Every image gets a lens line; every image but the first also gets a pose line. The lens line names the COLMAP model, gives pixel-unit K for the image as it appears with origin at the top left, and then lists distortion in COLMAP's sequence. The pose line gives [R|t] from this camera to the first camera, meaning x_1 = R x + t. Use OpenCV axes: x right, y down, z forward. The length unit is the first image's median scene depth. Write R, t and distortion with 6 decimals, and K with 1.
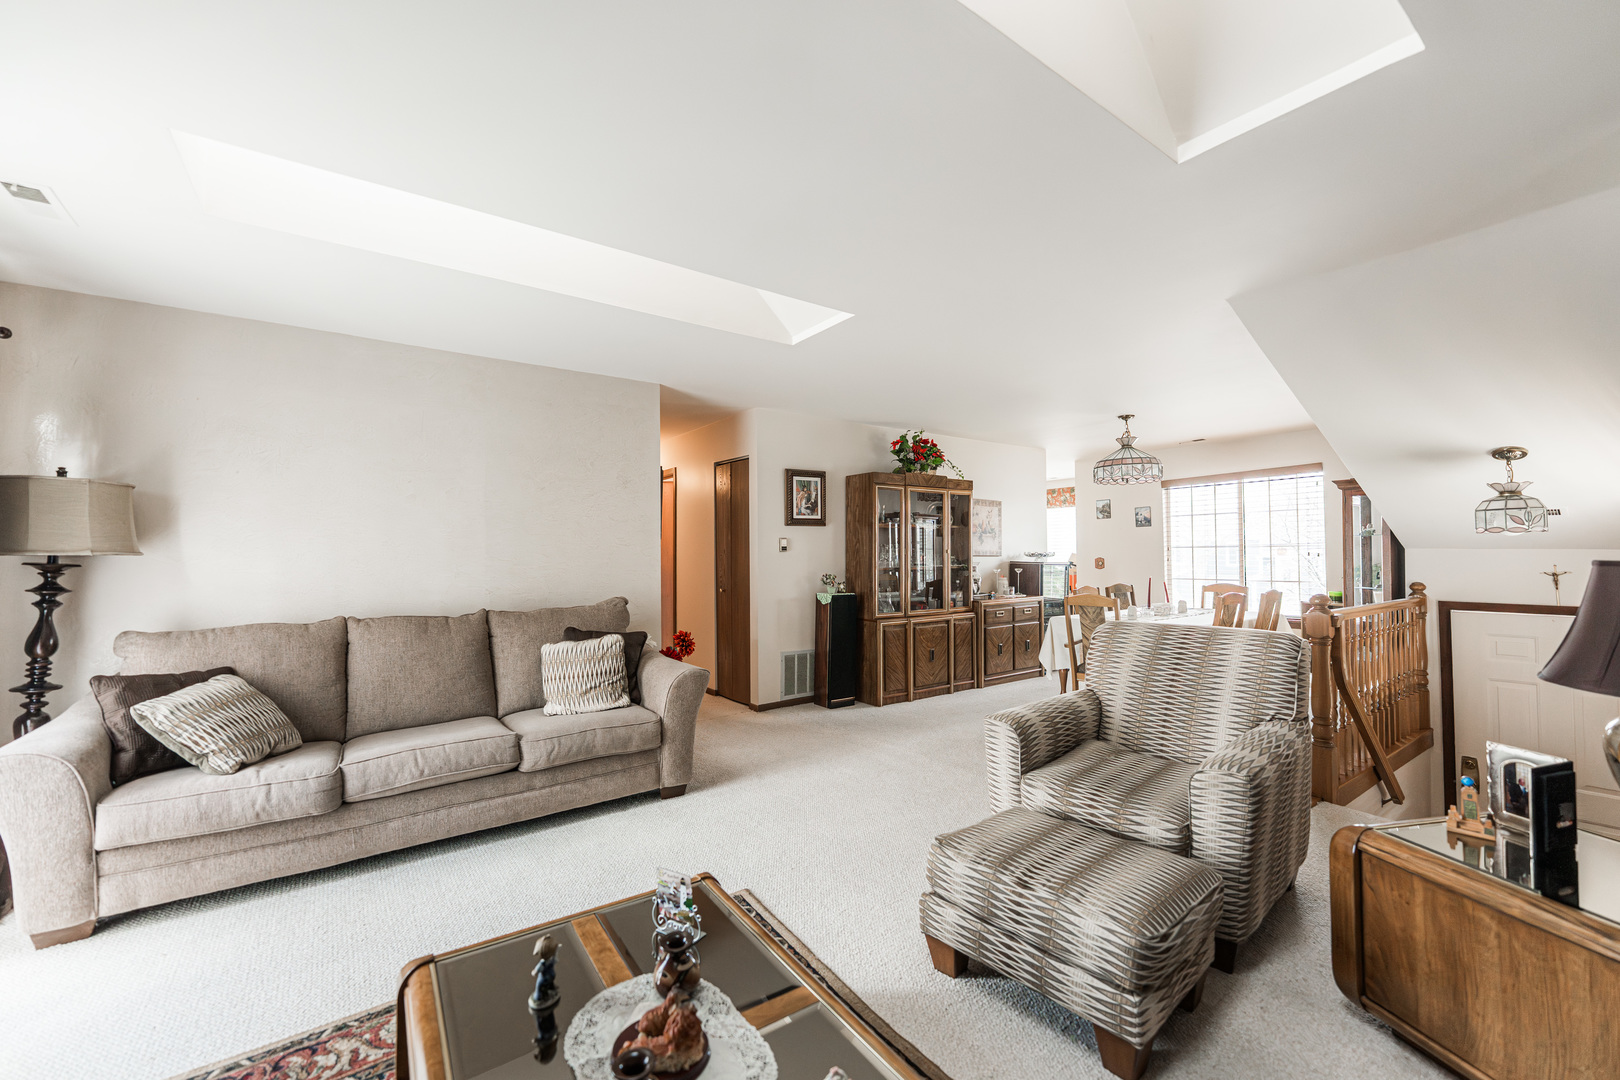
lens RADIAL K [[635.8, 0, 809.0], [0, 635.8, 546.0], [0, 0, 1]] dist [0.000981, 0.000143]
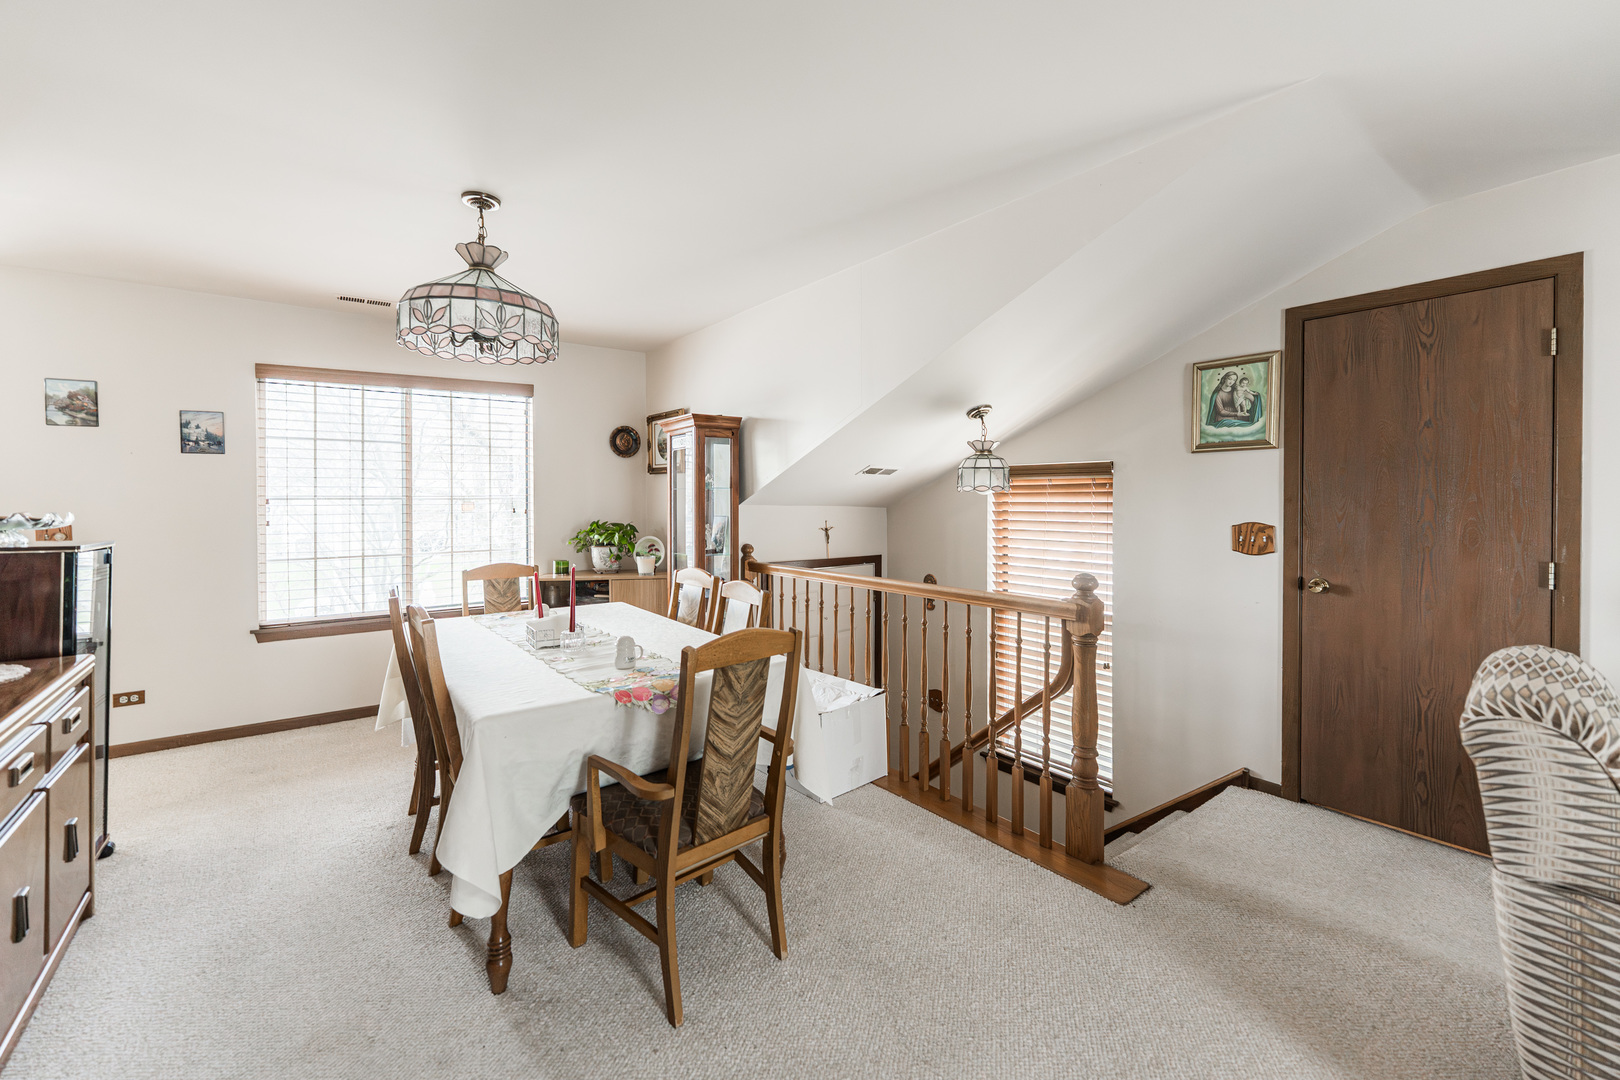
lens RADIAL K [[671.0, 0, 799.4], [0, 671.0, 518.5], [0, 0, 1]] dist [-0.000890, -0.000189]
pose [[-0.023902, -0.027522, 0.999335, 0.028121], [-0.013478, 0.999539, 0.027205, -0.002296], [-0.999623, -0.012819, -0.024262, 0.635700]]
